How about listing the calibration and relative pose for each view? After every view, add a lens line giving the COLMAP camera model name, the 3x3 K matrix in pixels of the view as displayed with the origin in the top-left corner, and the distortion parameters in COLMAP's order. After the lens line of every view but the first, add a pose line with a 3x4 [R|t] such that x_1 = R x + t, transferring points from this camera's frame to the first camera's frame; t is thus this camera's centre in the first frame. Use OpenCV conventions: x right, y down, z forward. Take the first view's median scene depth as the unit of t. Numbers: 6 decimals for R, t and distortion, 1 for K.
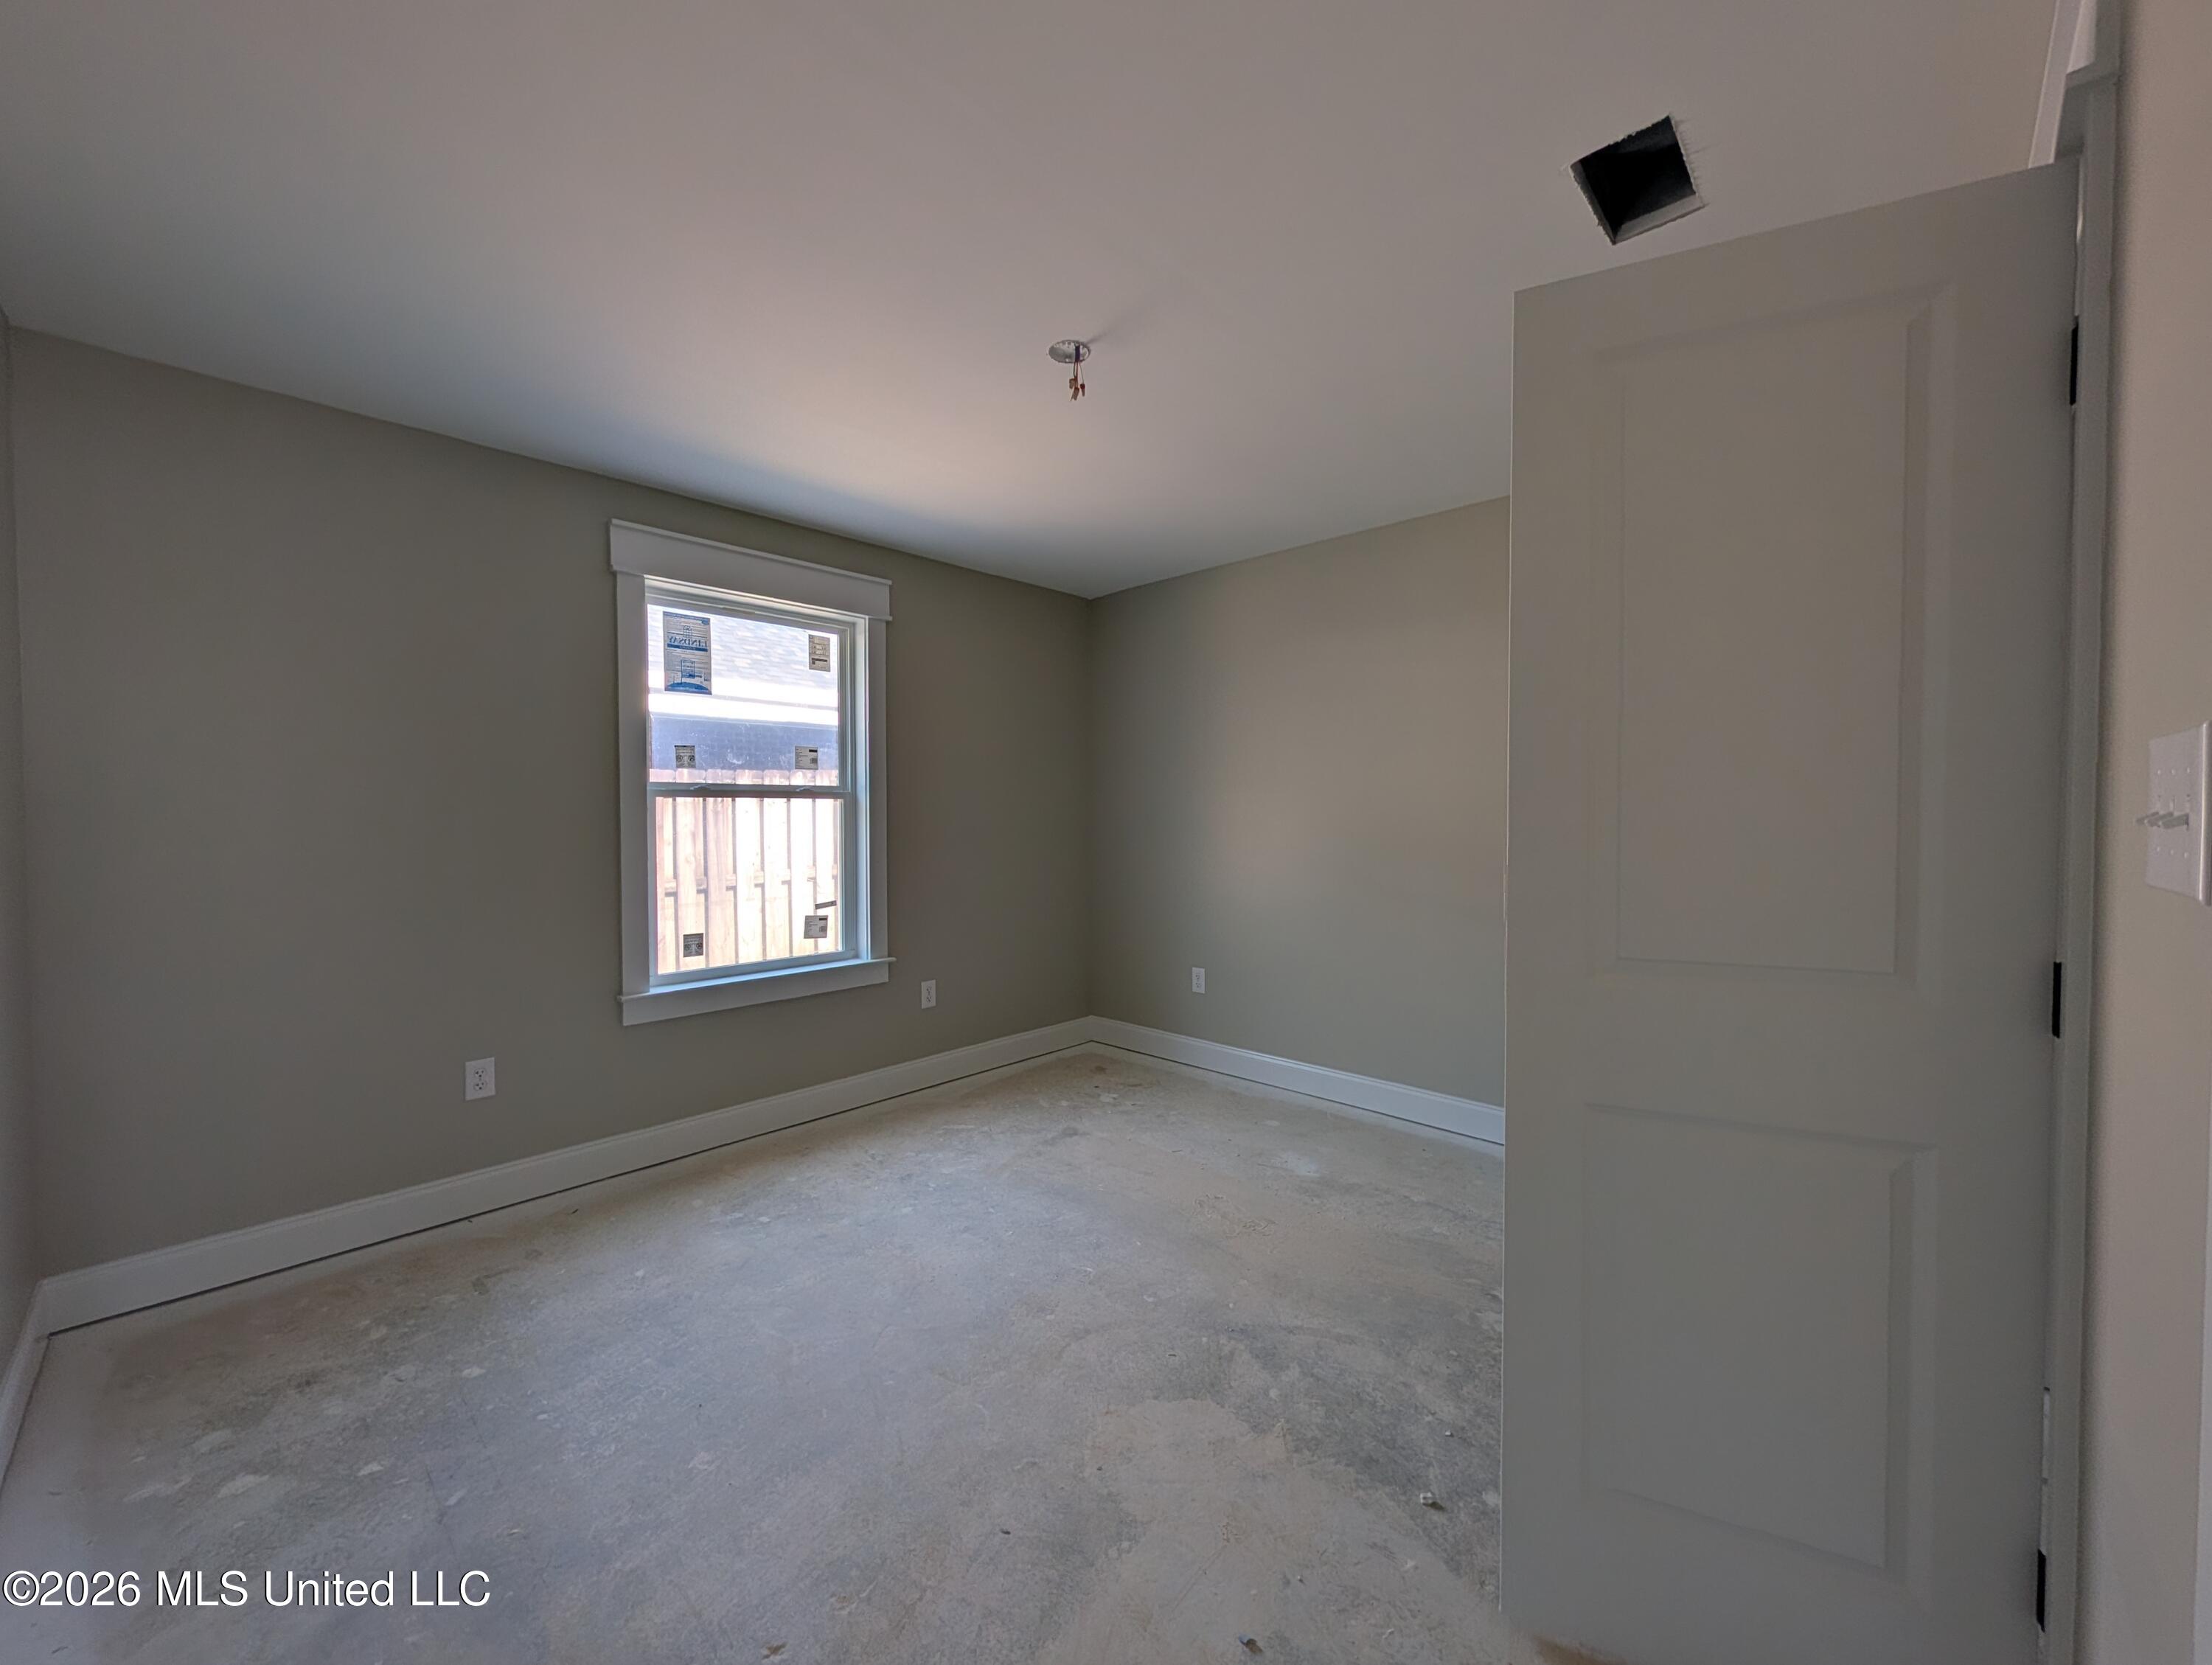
lens RADIAL K [[849.1, 0, 1101.5], [0, 849.1, 829.9], [0, 0, 1]] dist [0.000961, 0.000078]
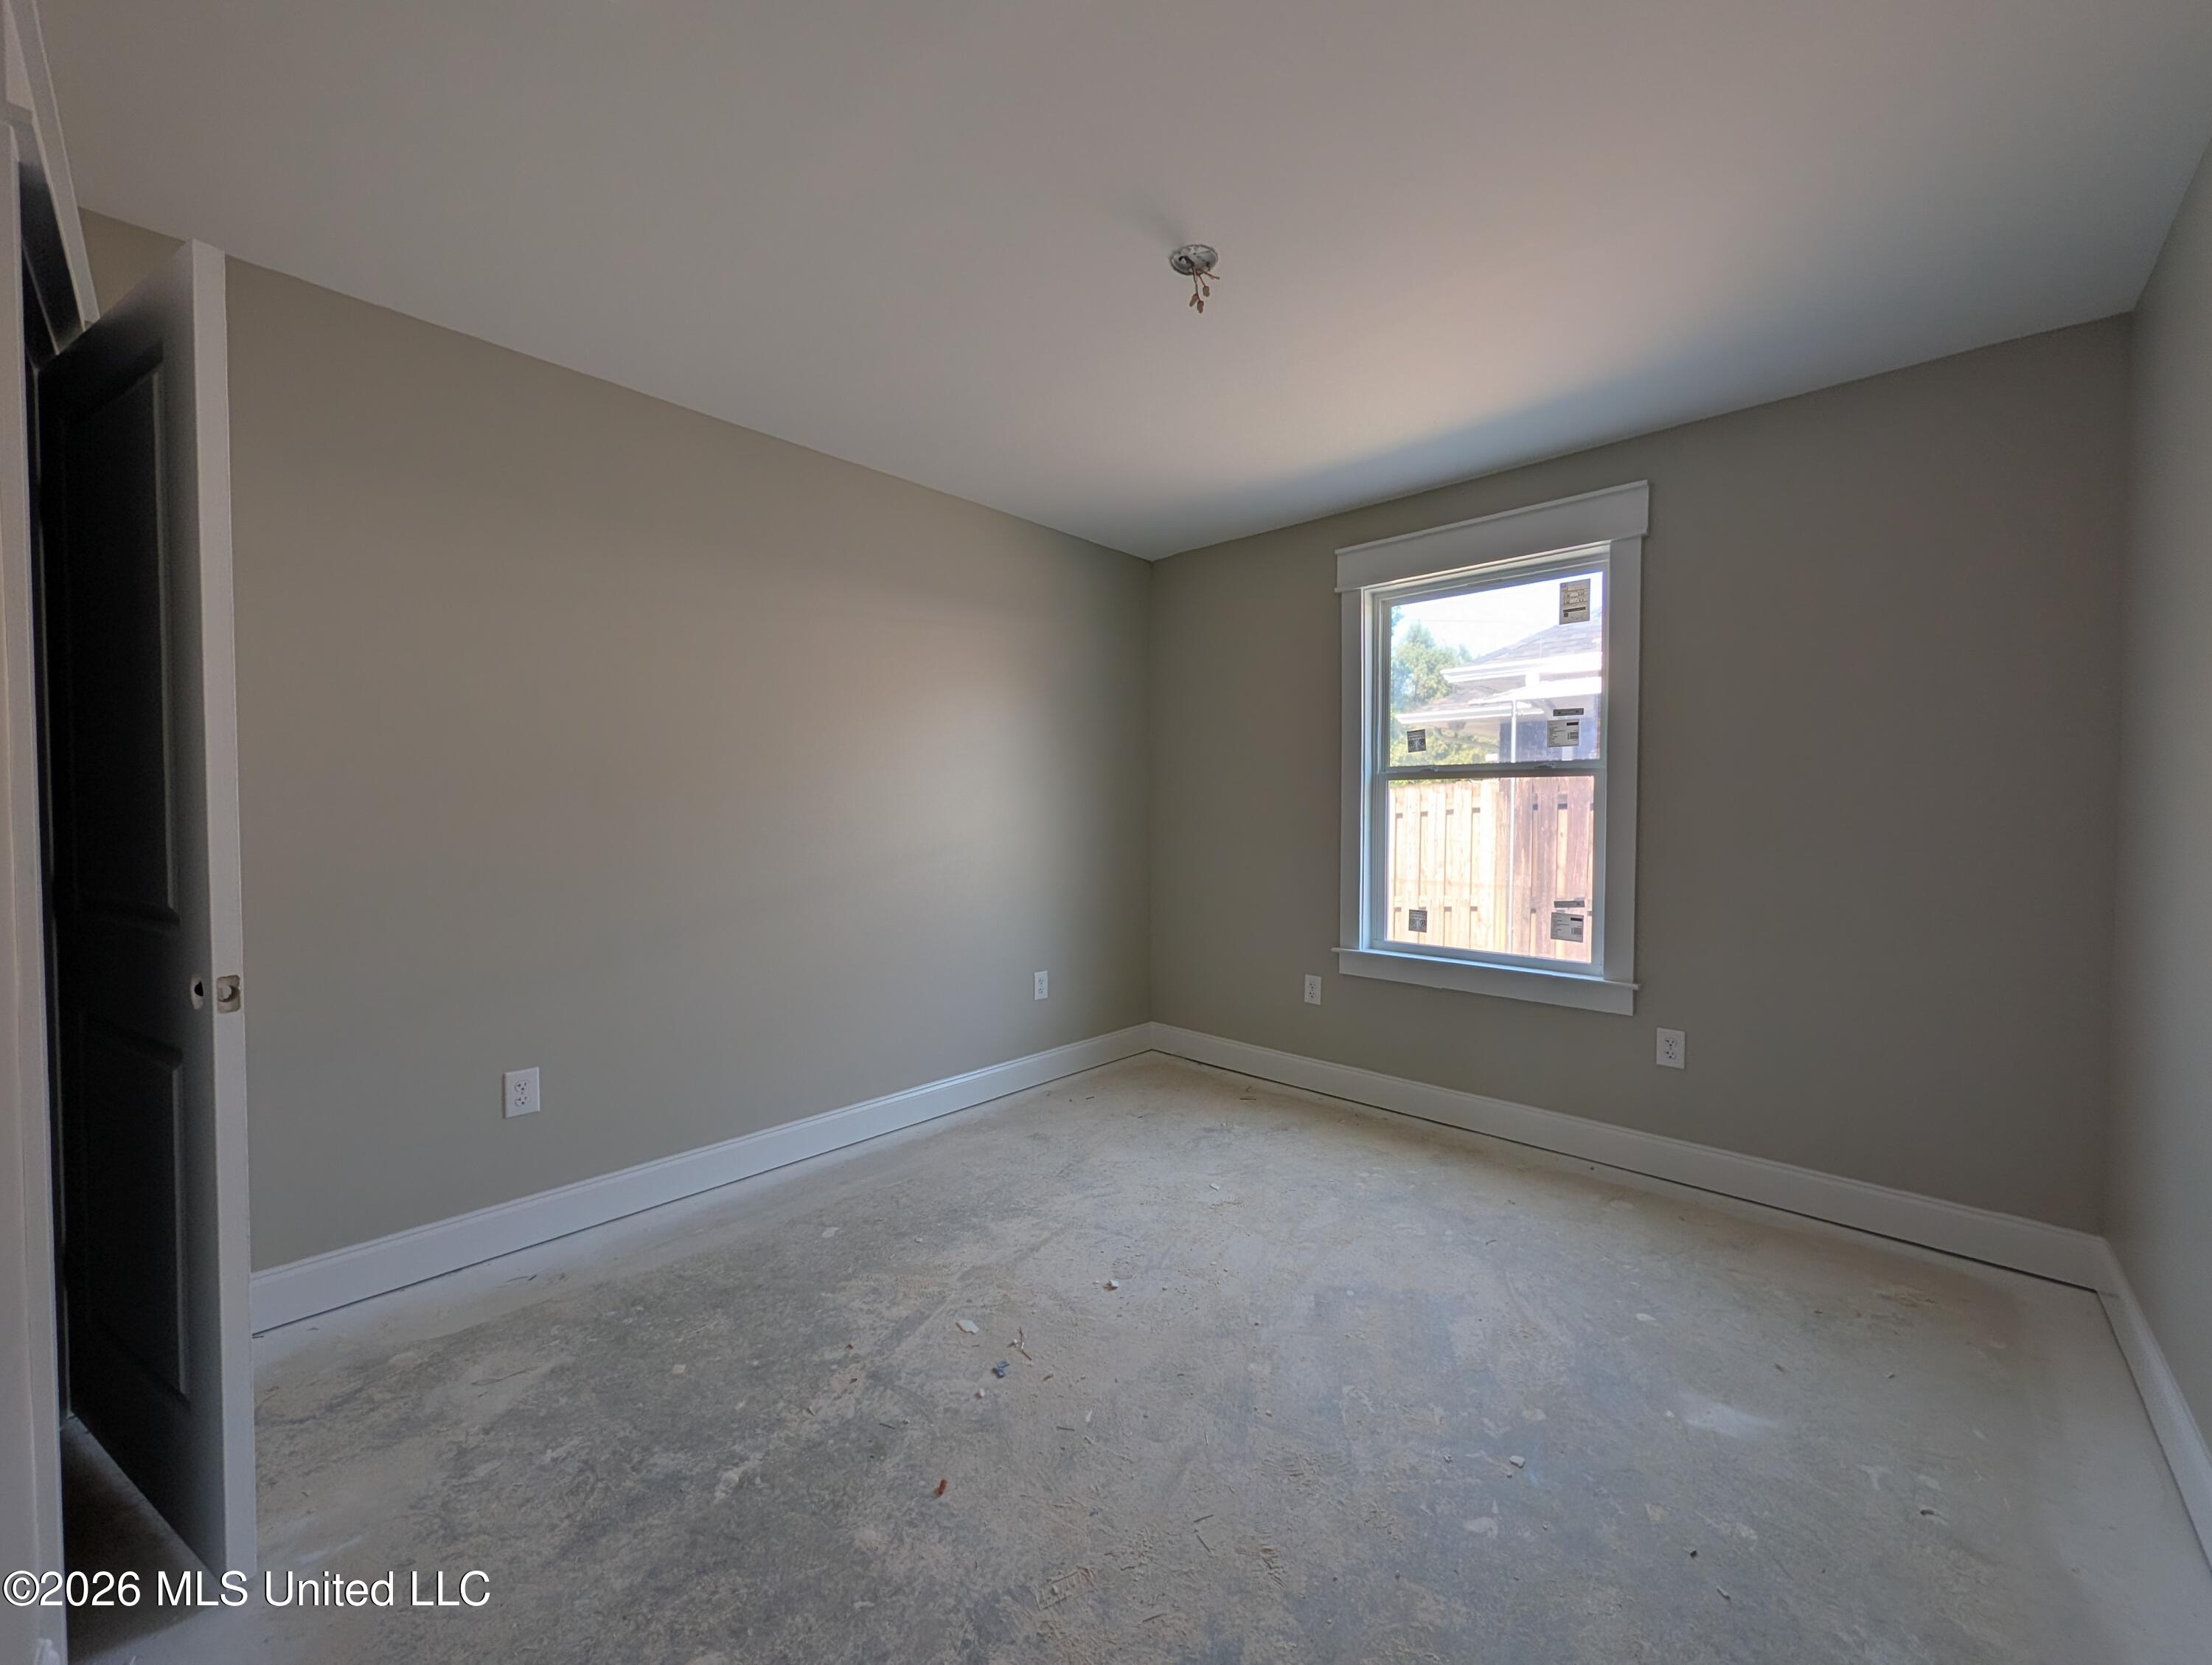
lens RADIAL K [[849.1, 0, 1101.5], [0, 849.1, 829.9], [0, 0, 1]] dist [0.000961, 0.000078]
pose [[0.014195, 0.039518, -0.999118, 0.518879], [-0.007910, 0.999192, 0.039409, -0.013796], [0.999868, 0.007343, 0.014496, 0.540698]]
